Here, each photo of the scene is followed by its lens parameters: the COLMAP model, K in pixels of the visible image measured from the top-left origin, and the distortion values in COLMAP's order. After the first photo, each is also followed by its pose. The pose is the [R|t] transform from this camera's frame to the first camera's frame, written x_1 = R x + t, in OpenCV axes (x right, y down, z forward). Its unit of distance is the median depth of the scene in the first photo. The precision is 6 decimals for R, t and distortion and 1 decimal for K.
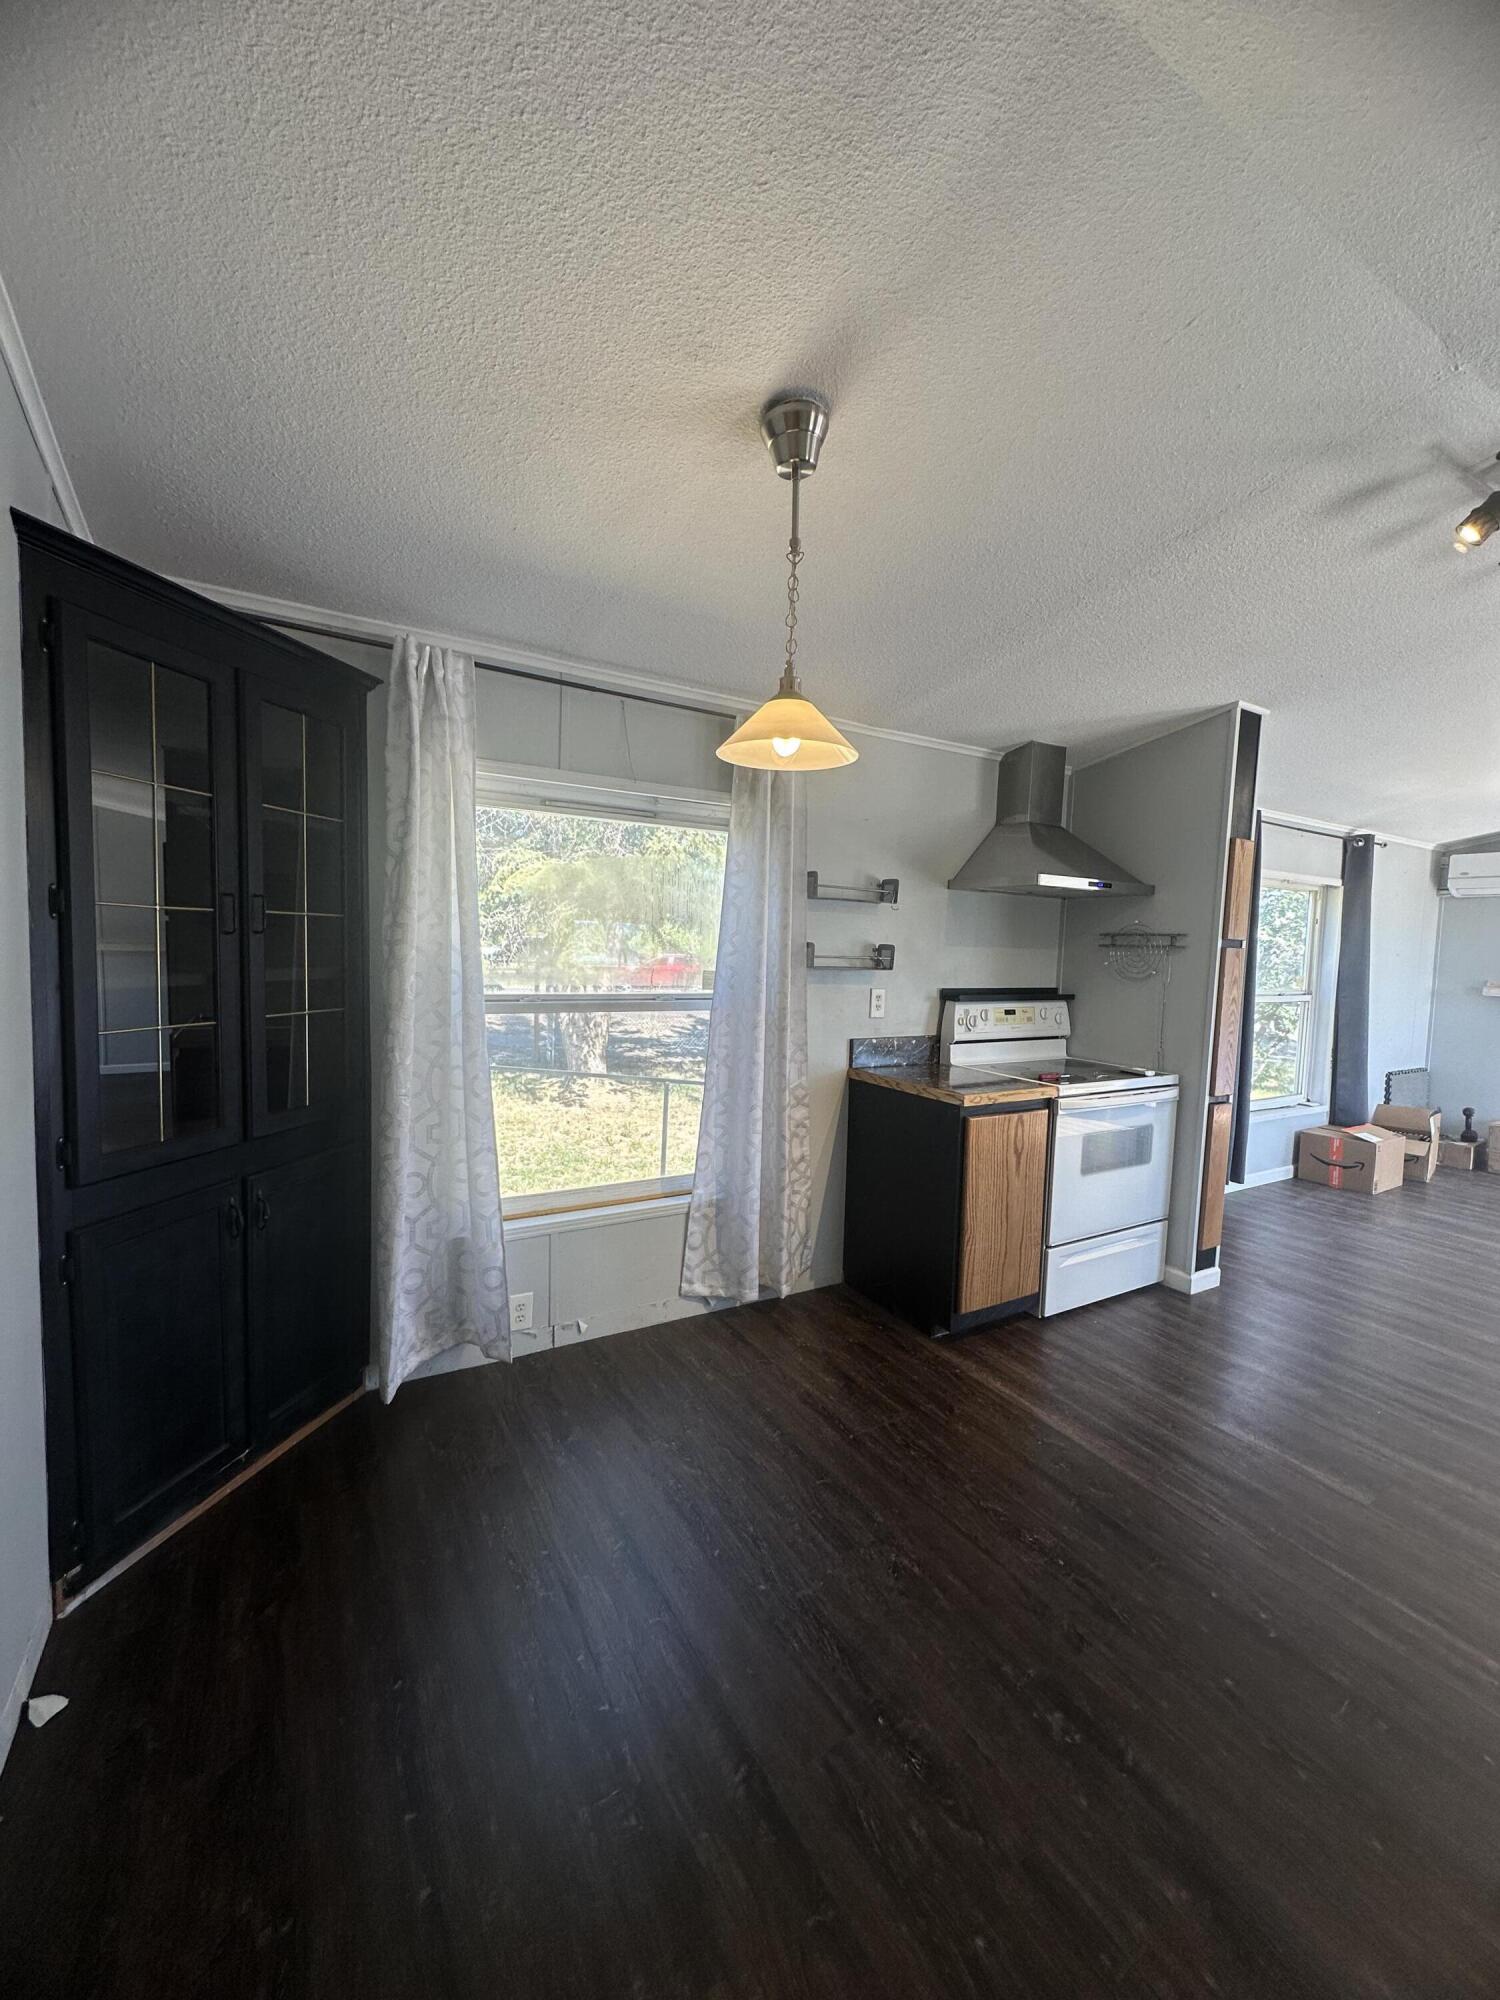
lens RADIAL K [[795.6, 0, 750.0], [0, 795.6, 1000.0], [0, 0, 1]] dist [-0.004987, 0.000995]
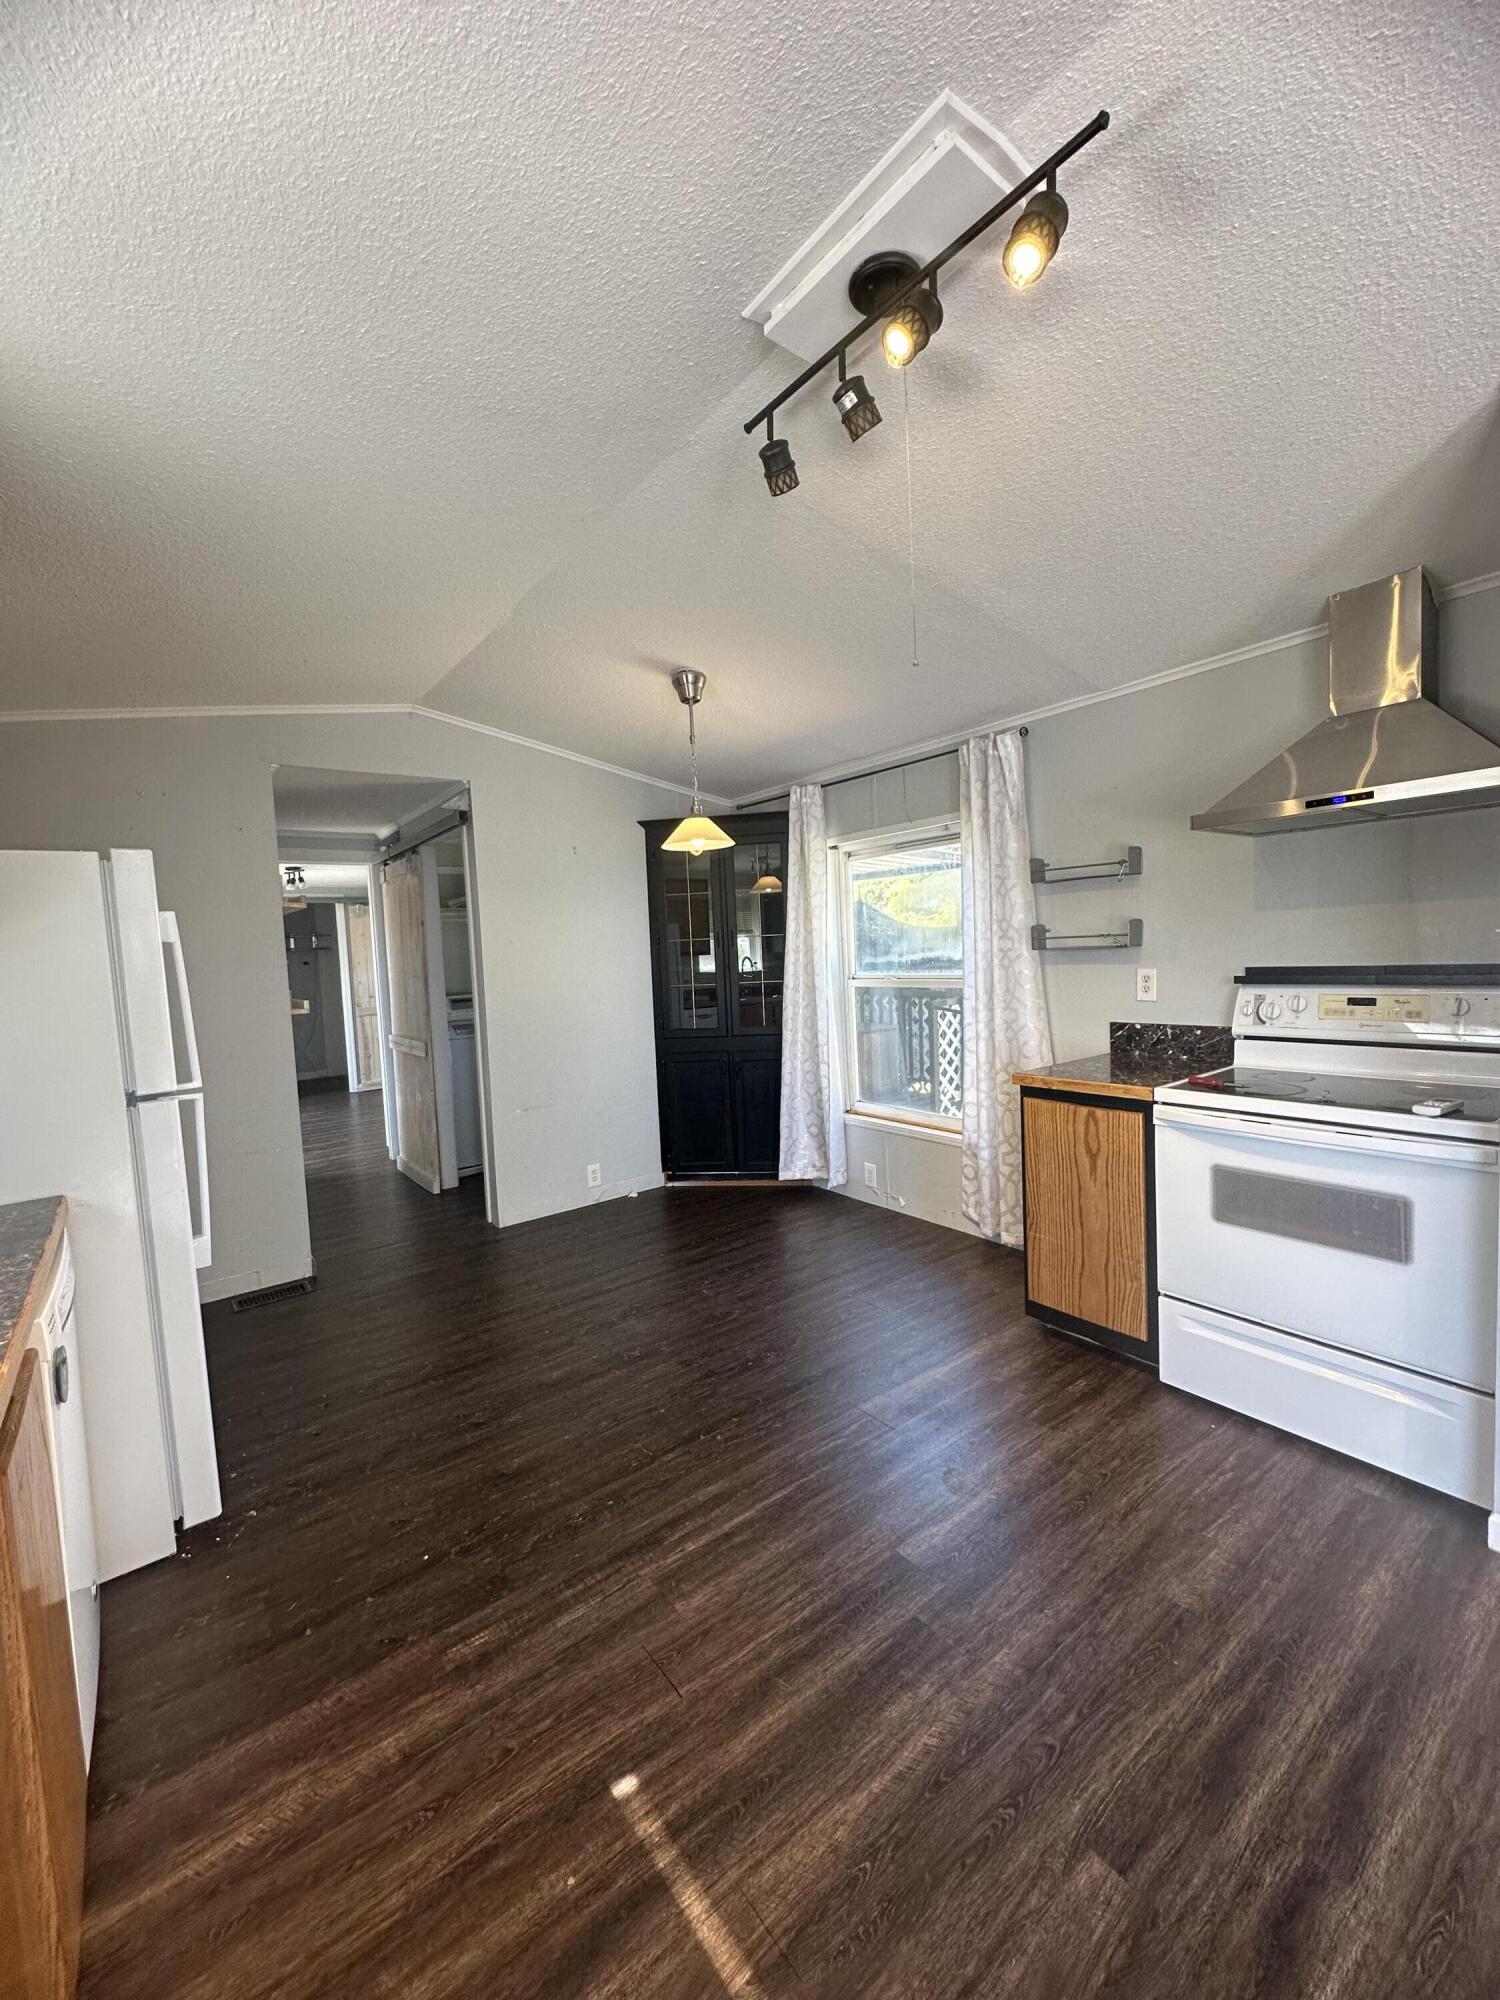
lens RADIAL K [[795.6, 0, 750.0], [0, 795.6, 1000.0], [0, 0, 1]] dist [-0.004987, 0.000995]
pose [[0.124341, 0.024191, -0.991945, 1.110060], [-0.021687, 0.999530, 0.021658, 0.012782], [0.992003, 0.018819, 0.124807, 0.498850]]
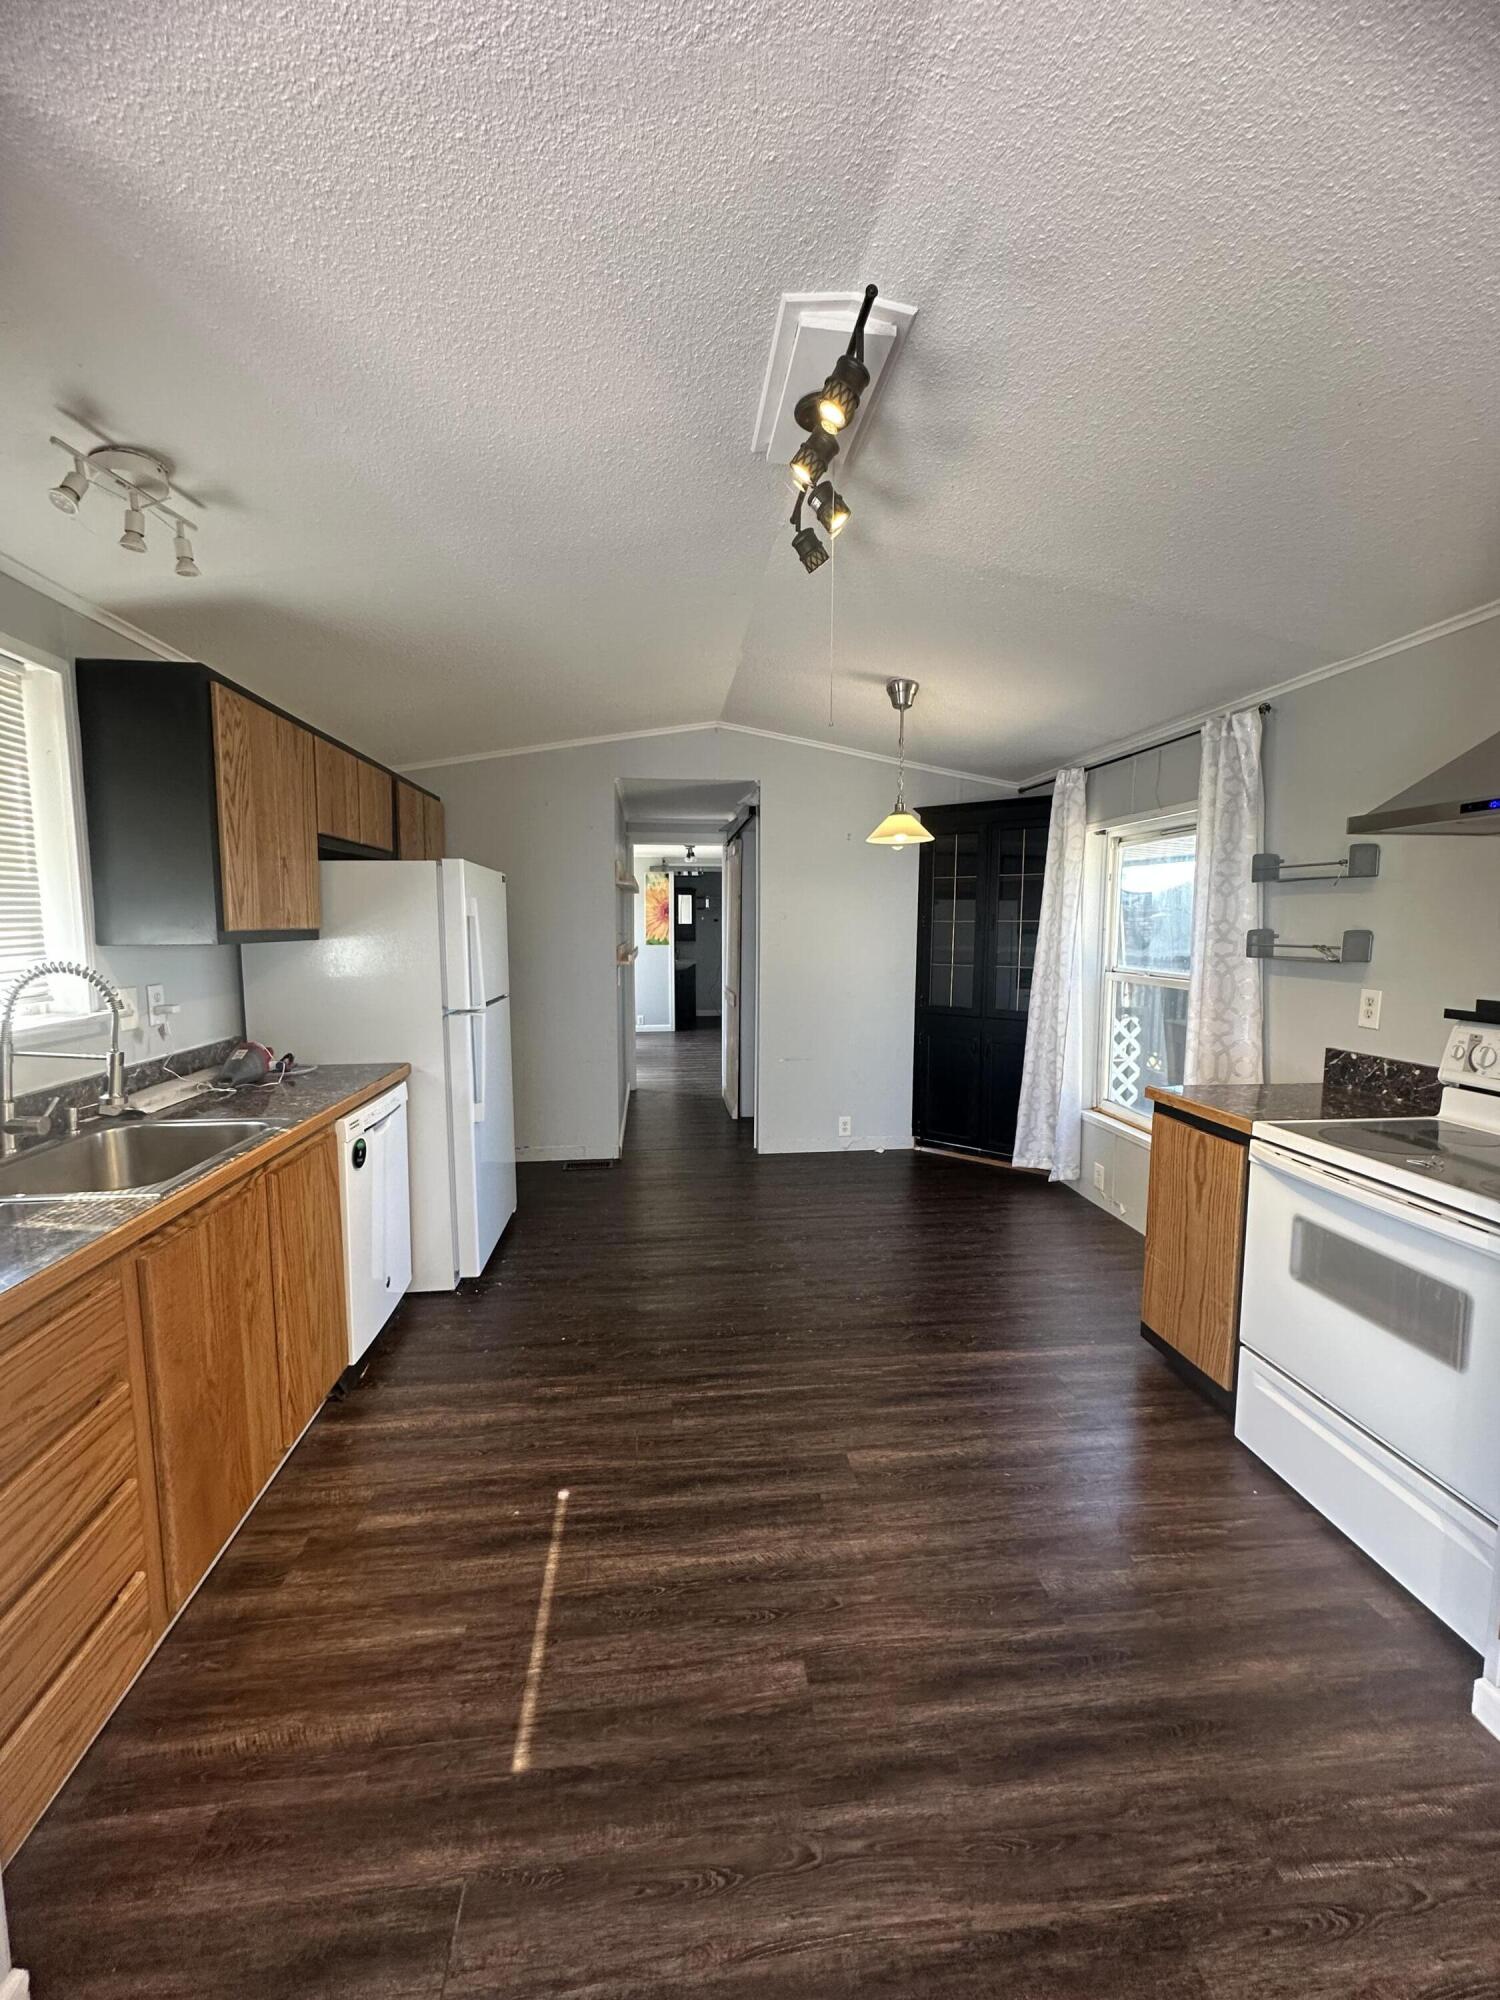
lens RADIAL K [[795.6, 0, 750.0], [0, 795.6, 1000.0], [0, 0, 1]] dist [-0.004987, 0.000995]
pose [[-0.400404, 0.055065, -0.914683, 1.211444], [-0.083308, 0.991871, 0.096180, -0.030958], [0.912544, 0.114712, -0.392562, 0.847884]]
